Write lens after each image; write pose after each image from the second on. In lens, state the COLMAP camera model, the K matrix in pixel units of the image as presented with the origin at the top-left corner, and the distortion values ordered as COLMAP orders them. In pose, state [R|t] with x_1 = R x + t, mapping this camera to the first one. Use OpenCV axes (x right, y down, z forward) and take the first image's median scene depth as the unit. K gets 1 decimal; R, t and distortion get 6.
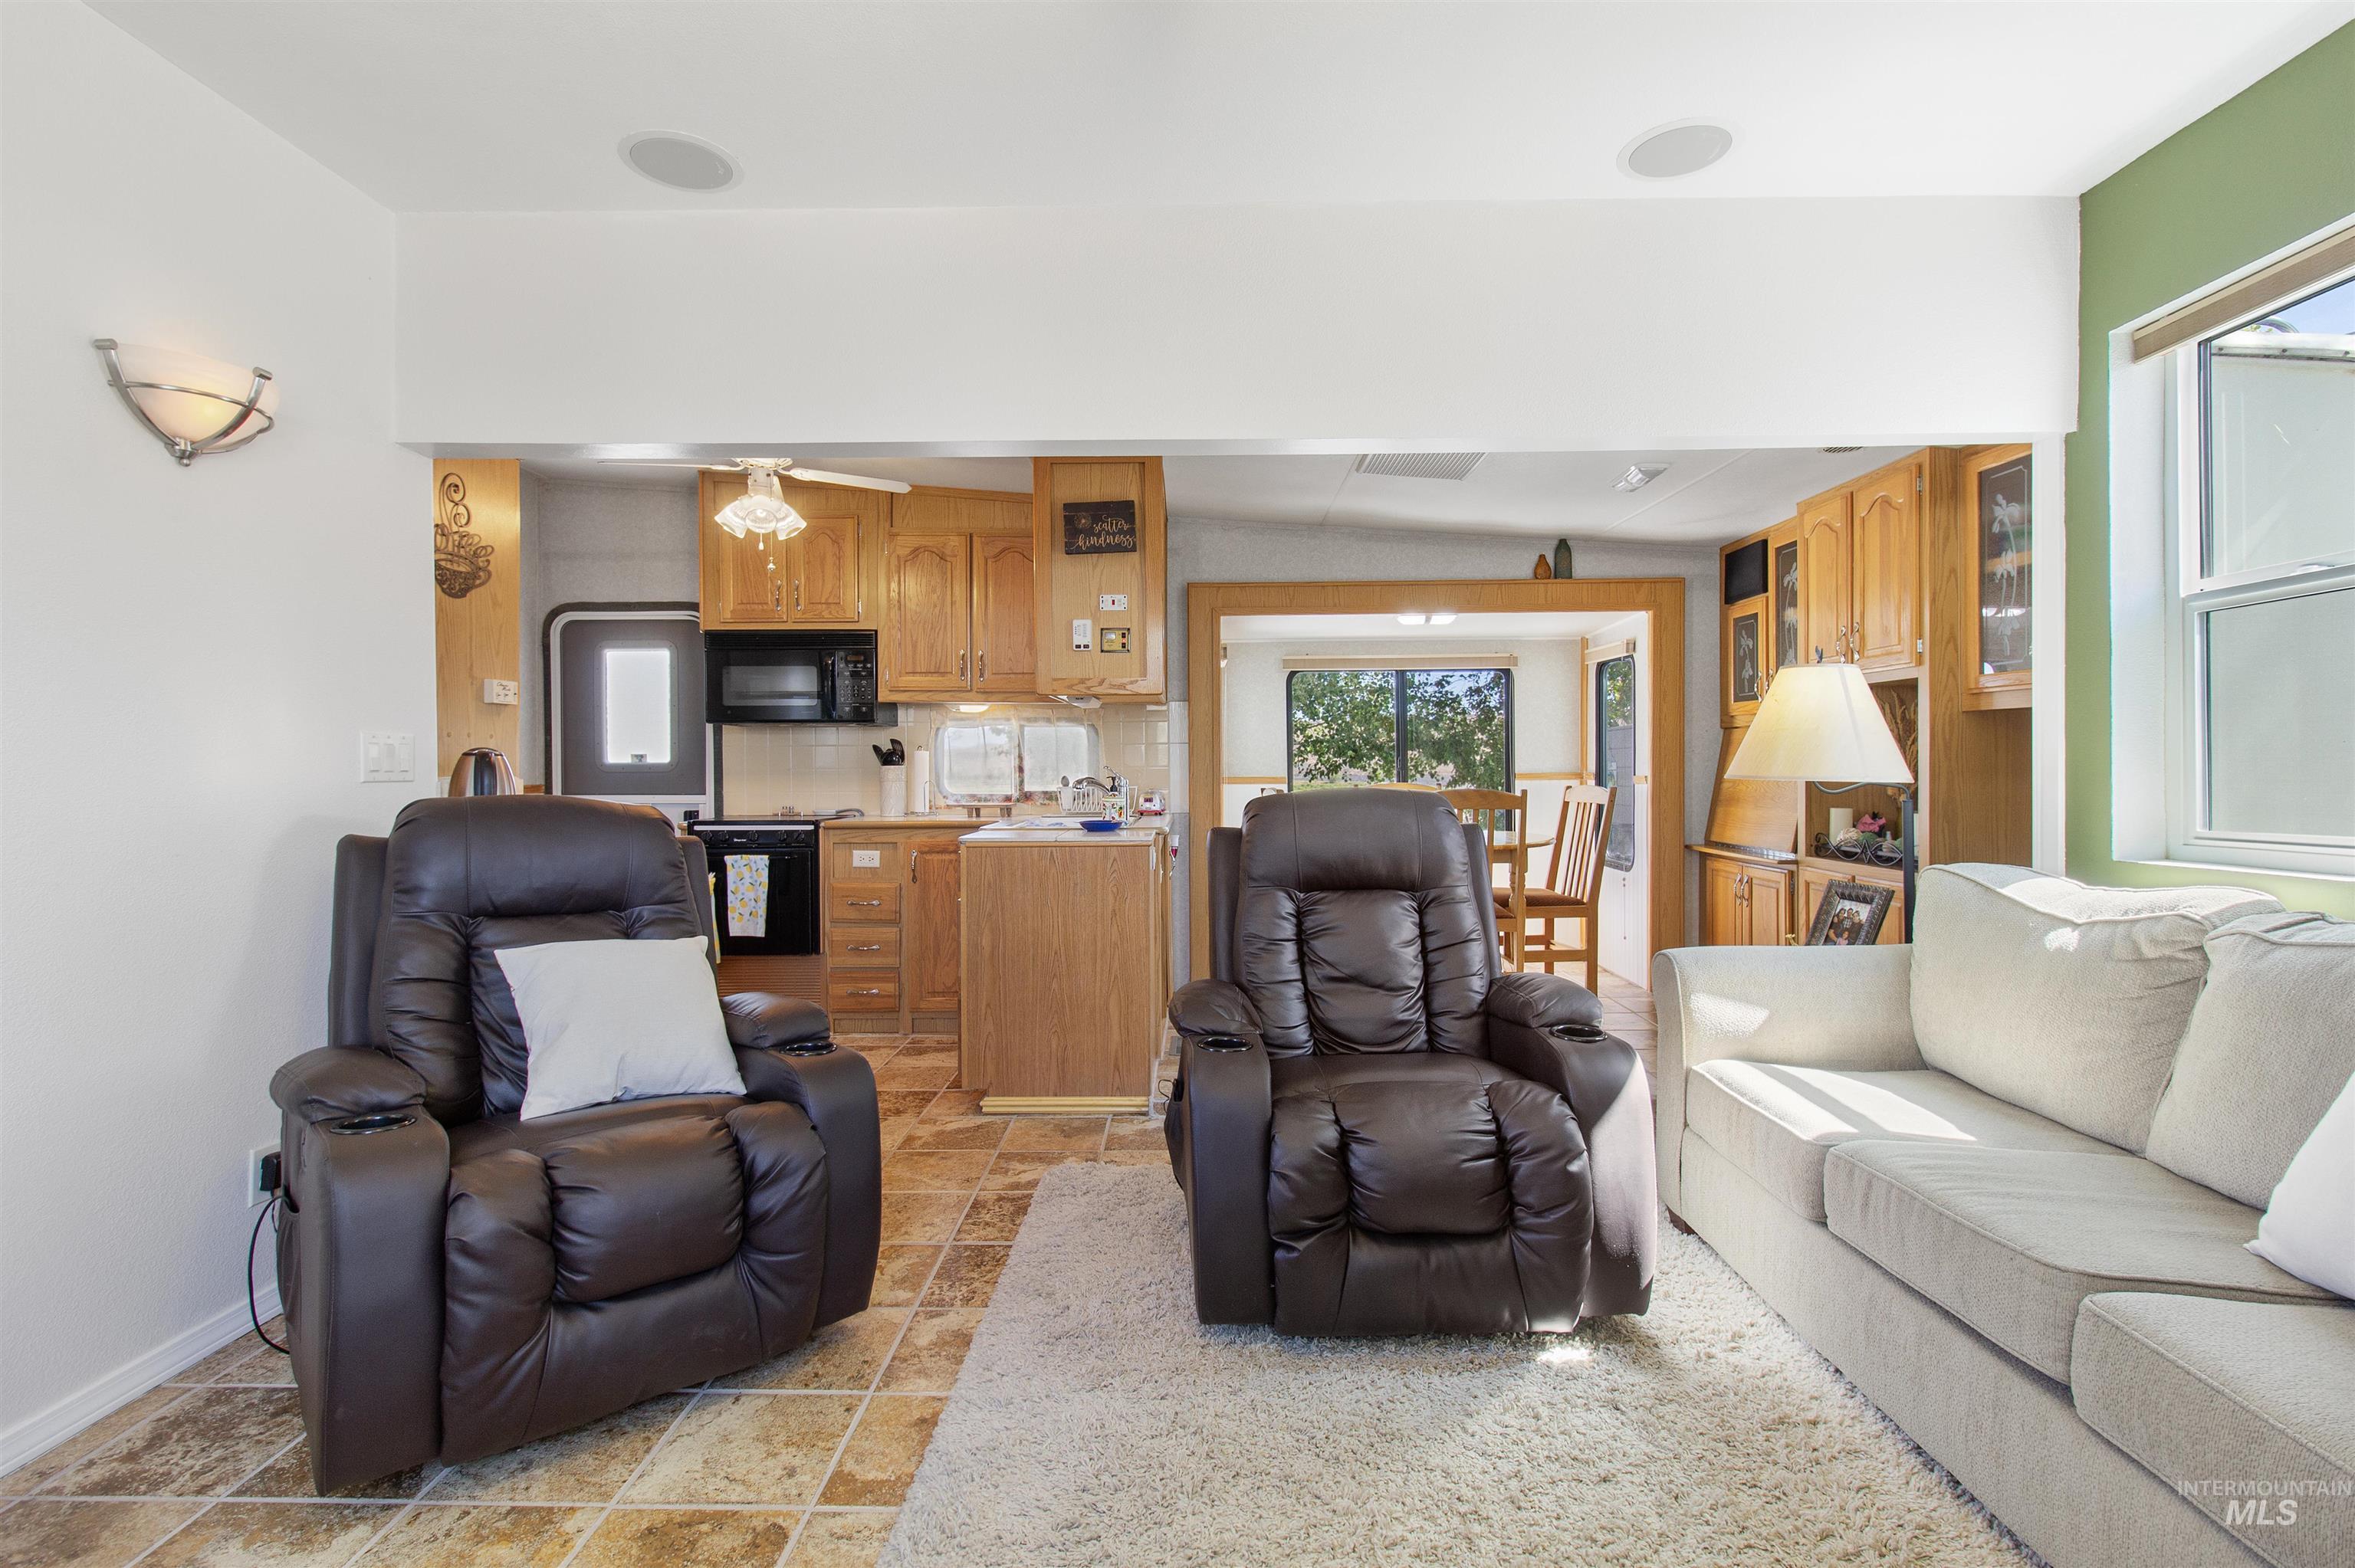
lens RADIAL K [[1097.3, 0, 1181.6], [0, 1097.3, 768.7], [0, 0, 1]] dist [0.002819, 0.000358]
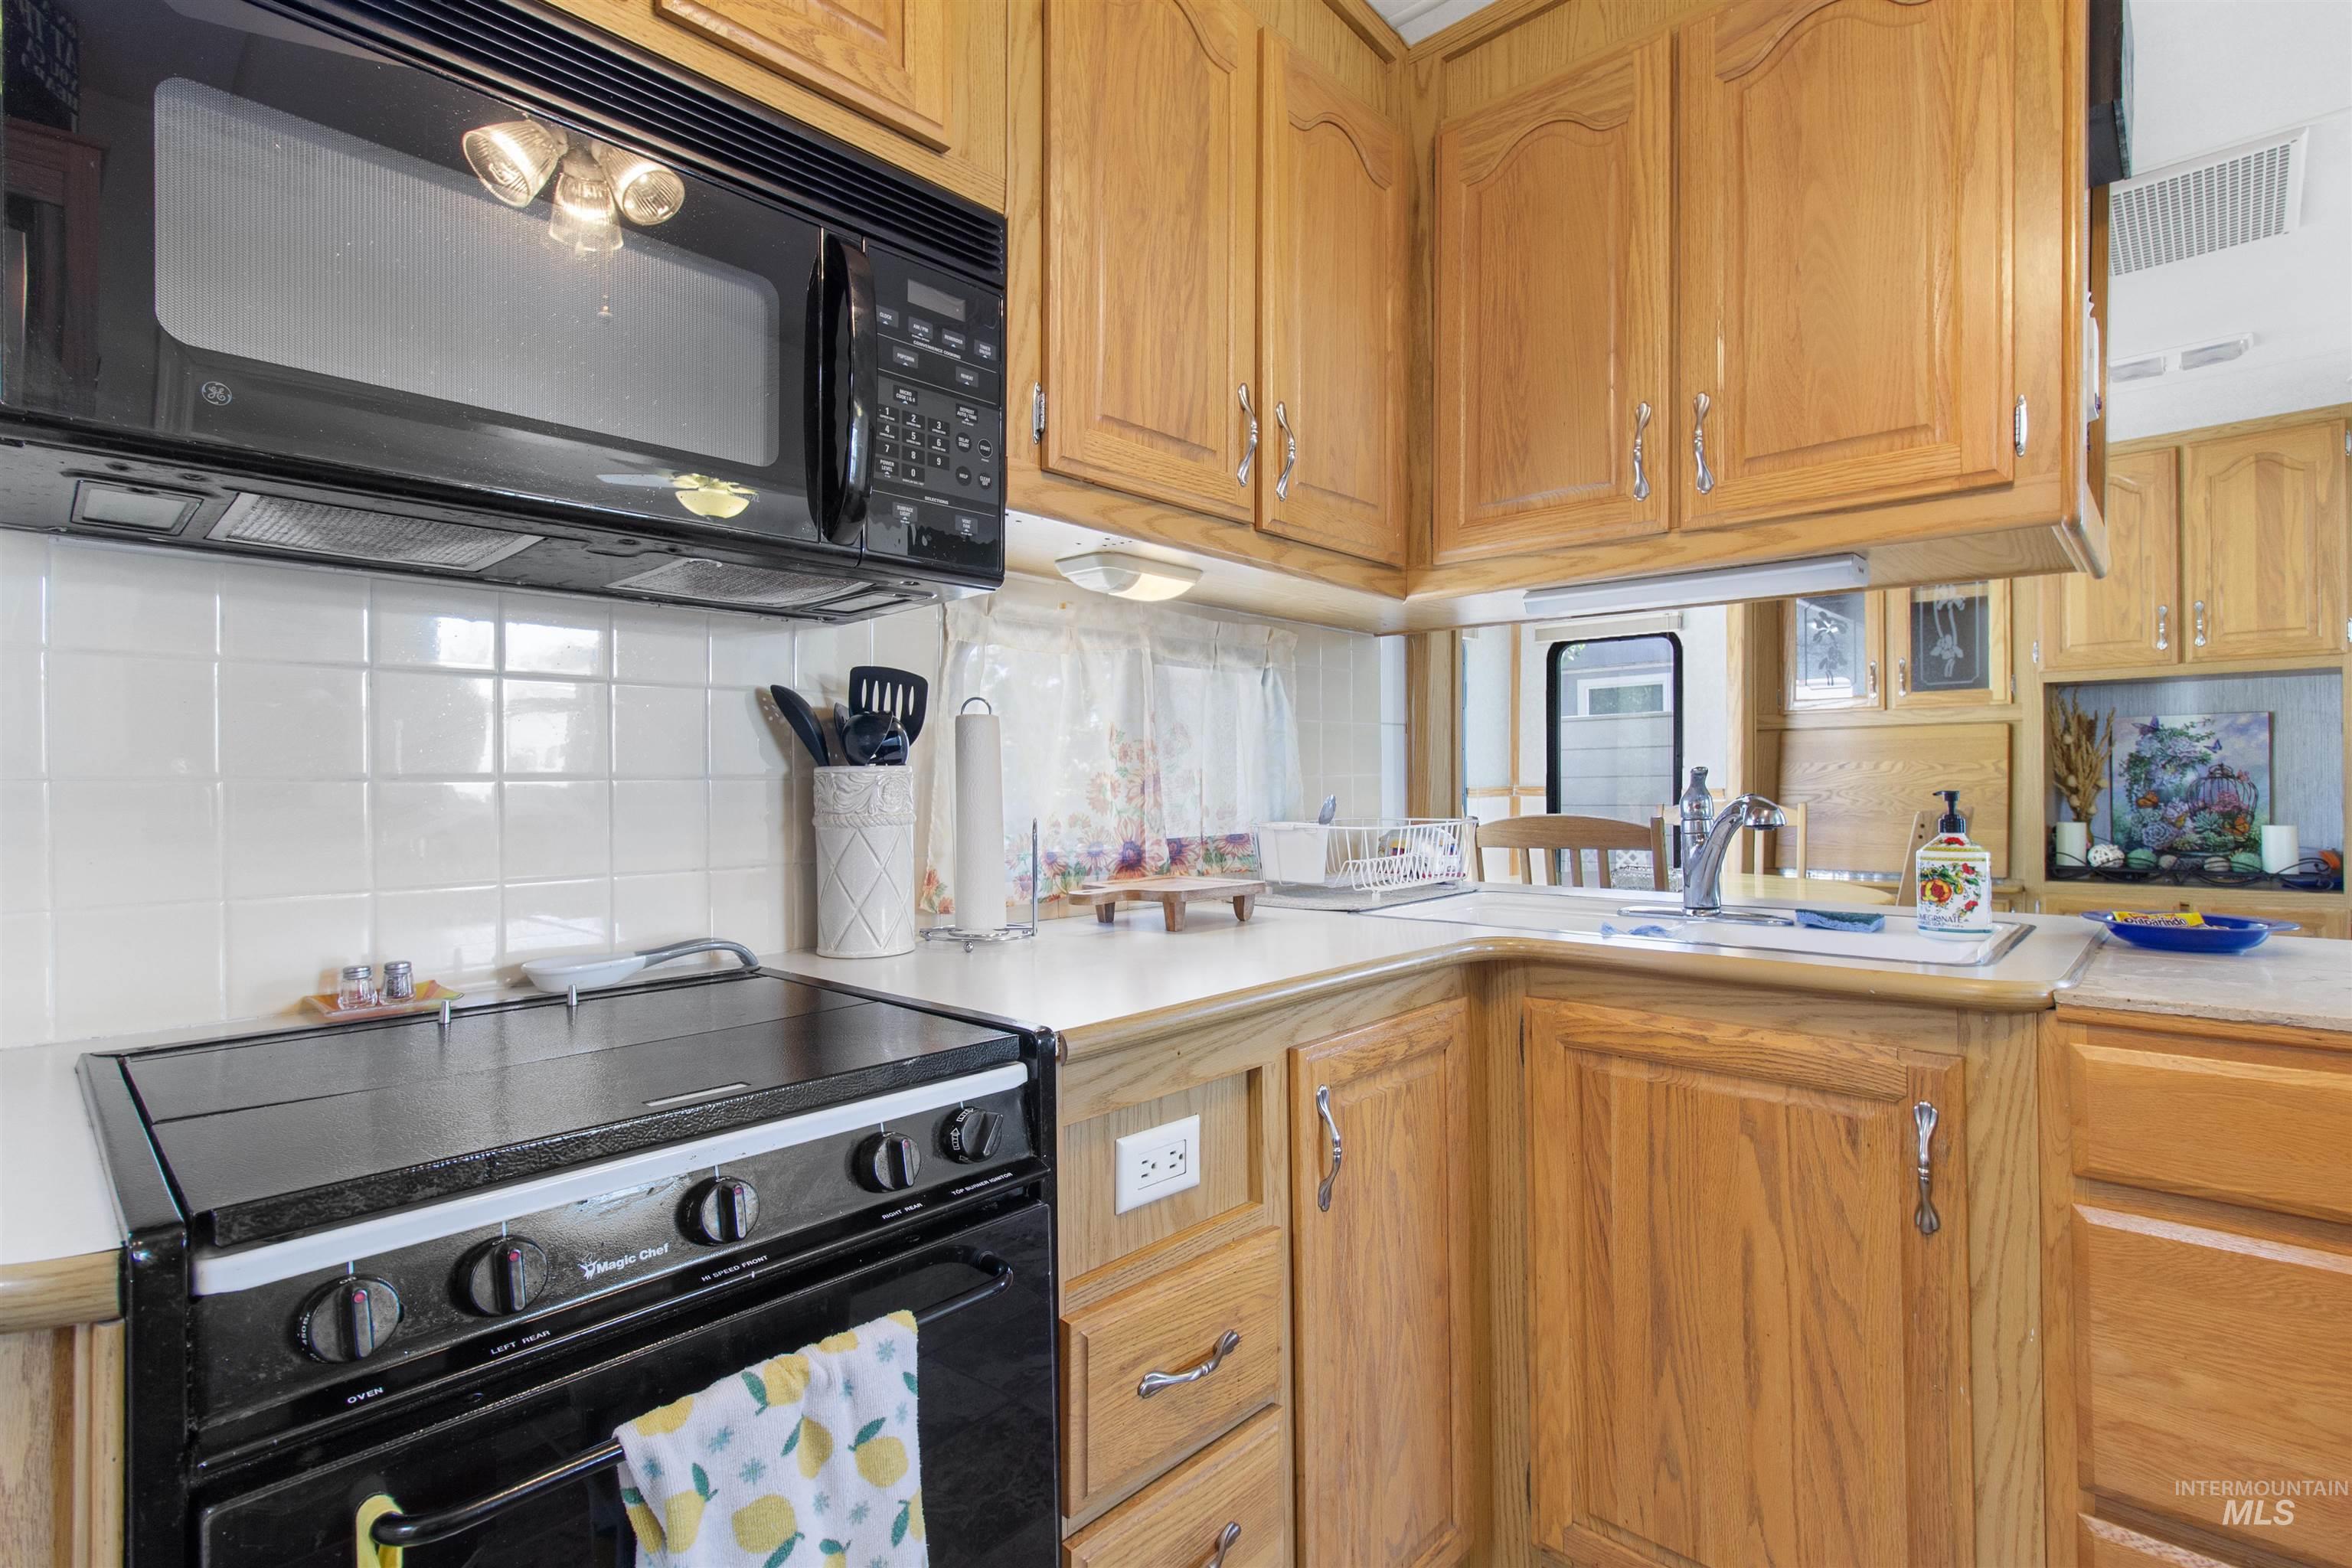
lens RADIAL K [[1096.1, 0, 1182.6], [0, 1096.1, 780.4], [0, 0, 1]] dist [0.002819, 0.000358]
pose [[0.679685, -0.000592, 0.733504, -0.533383], [0.008651, 0.999937, -0.007209, 0.004400], [-0.733453, 0.011246, 0.679647, 0.986691]]
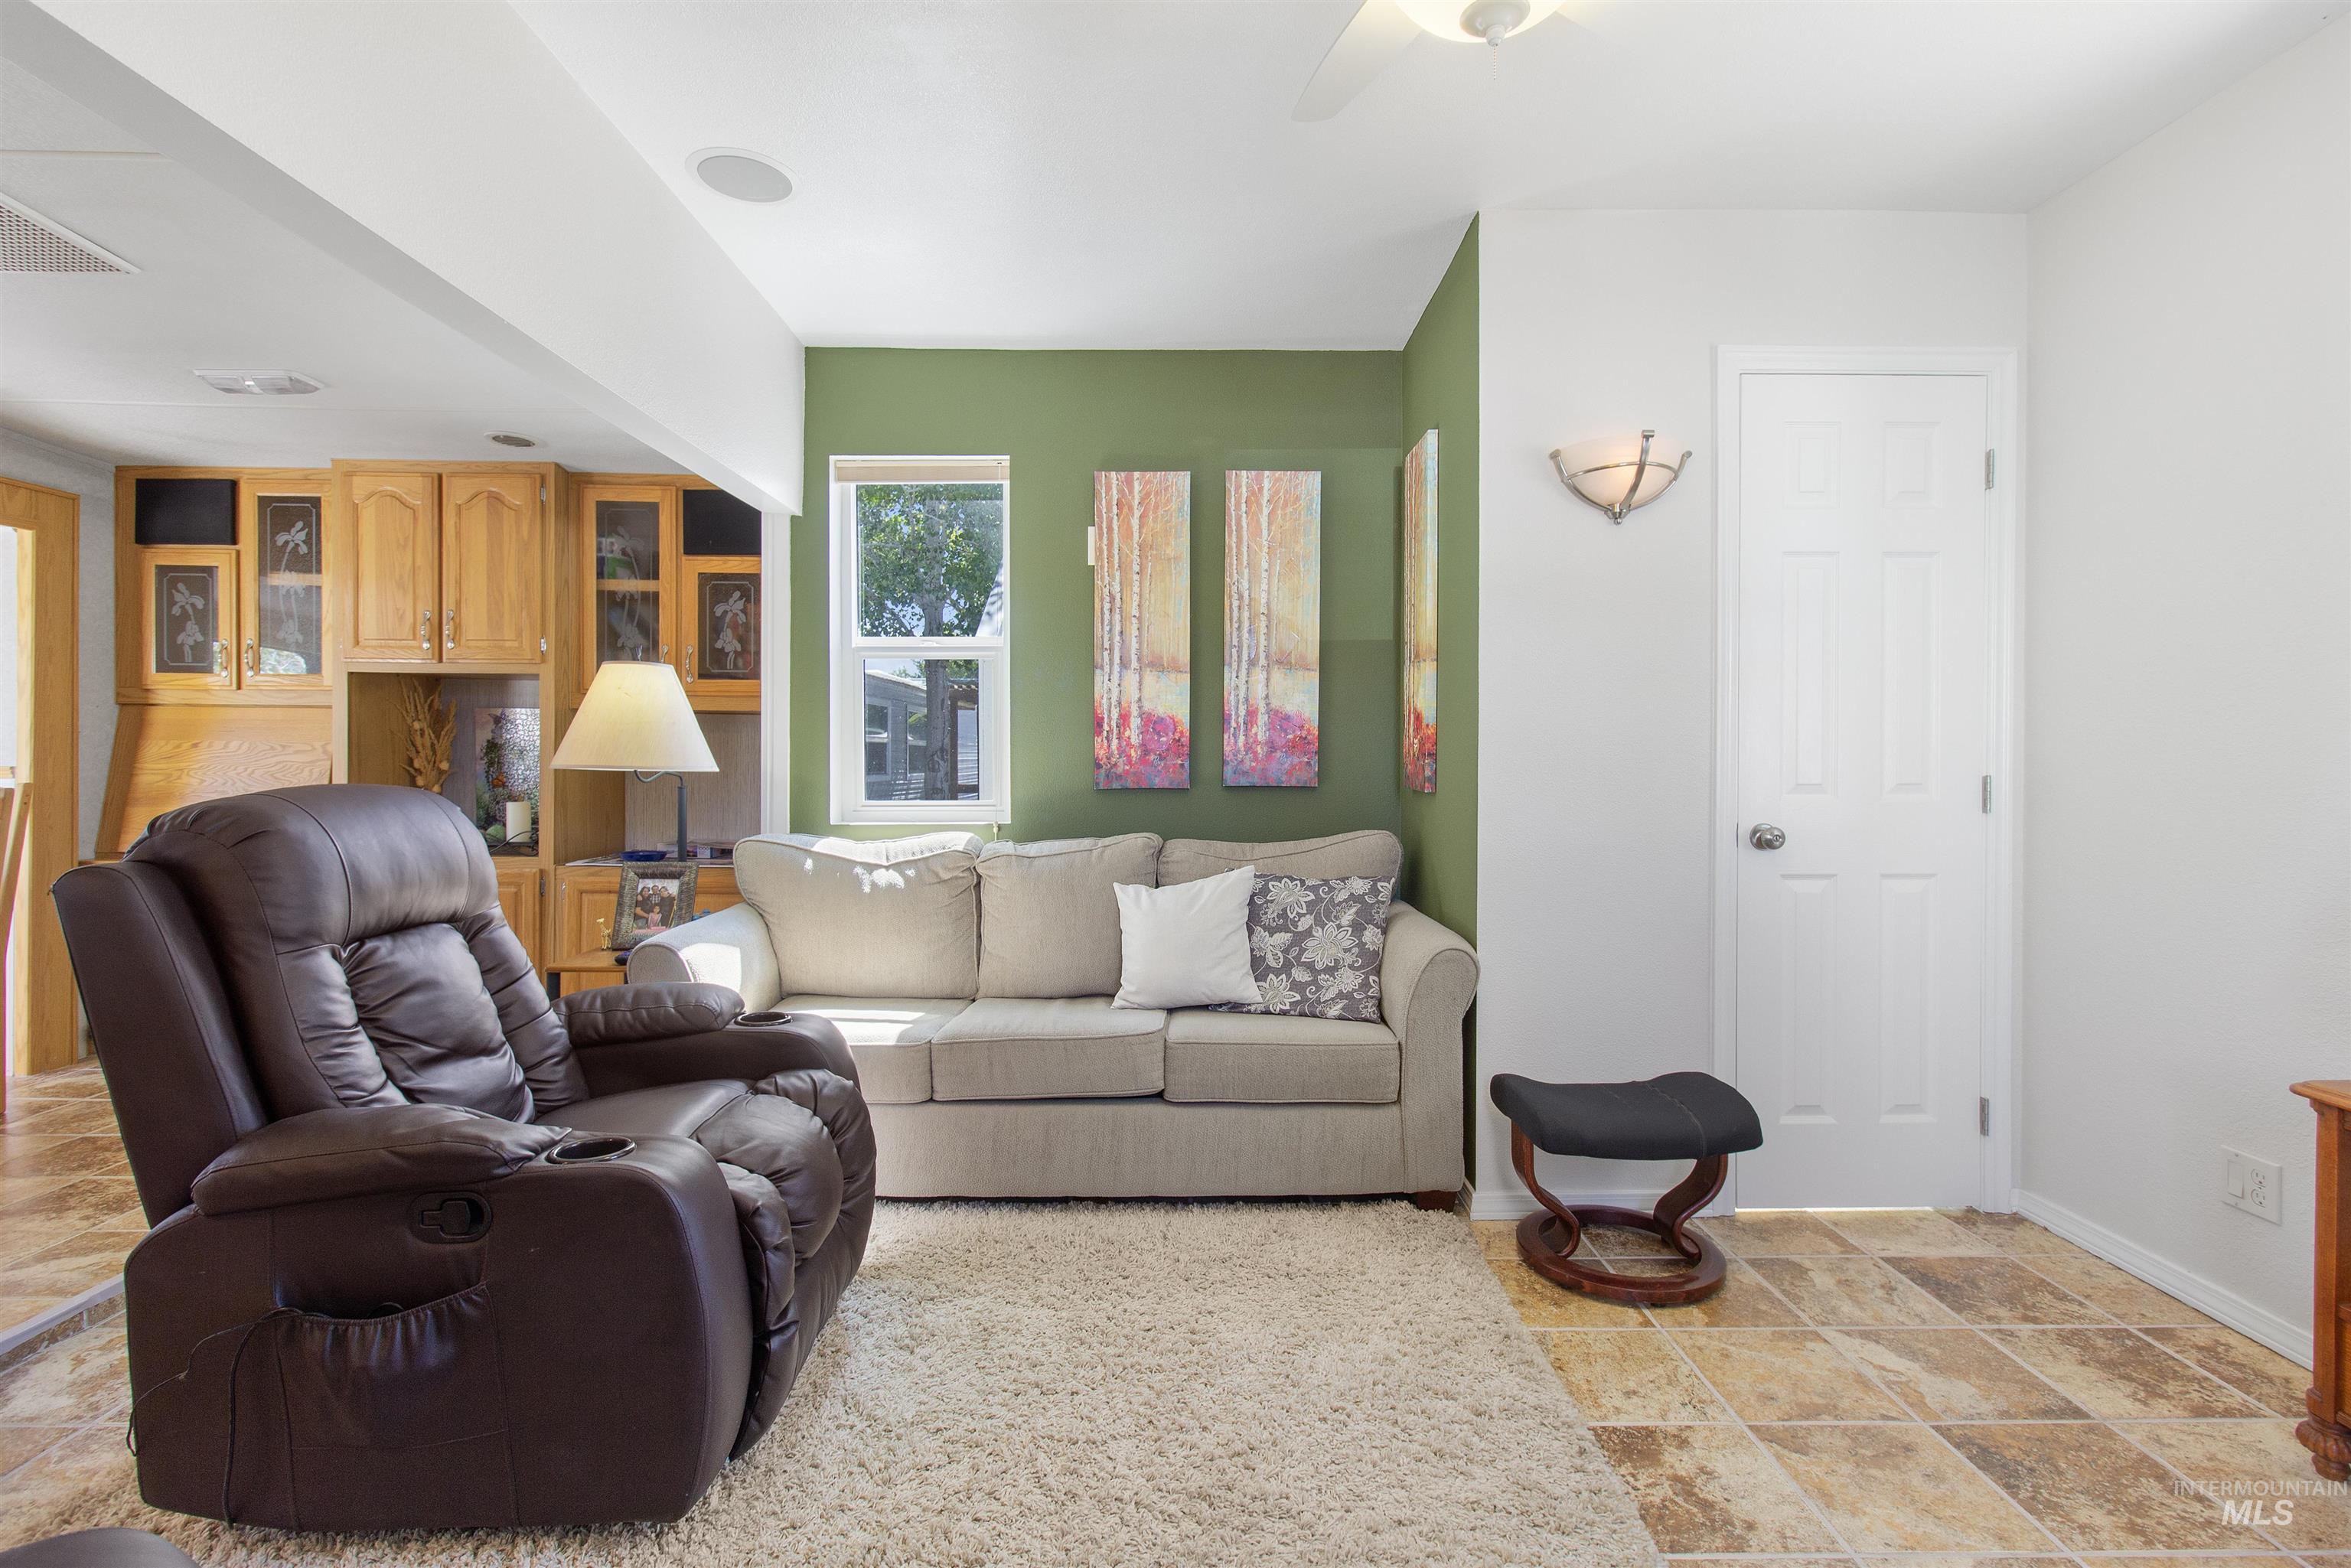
lens RADIAL K [[1095.6, 0, 1180.4], [0, 1095.6, 772.4], [0, 0, 1]] dist [0.002819, 0.000358]
pose [[-0.023161, -0.007878, 0.999701, -0.378092], [-0.005367, 0.999956, 0.007756, 0.001121], [-0.999717, -0.005186, -0.023202, 0.363510]]
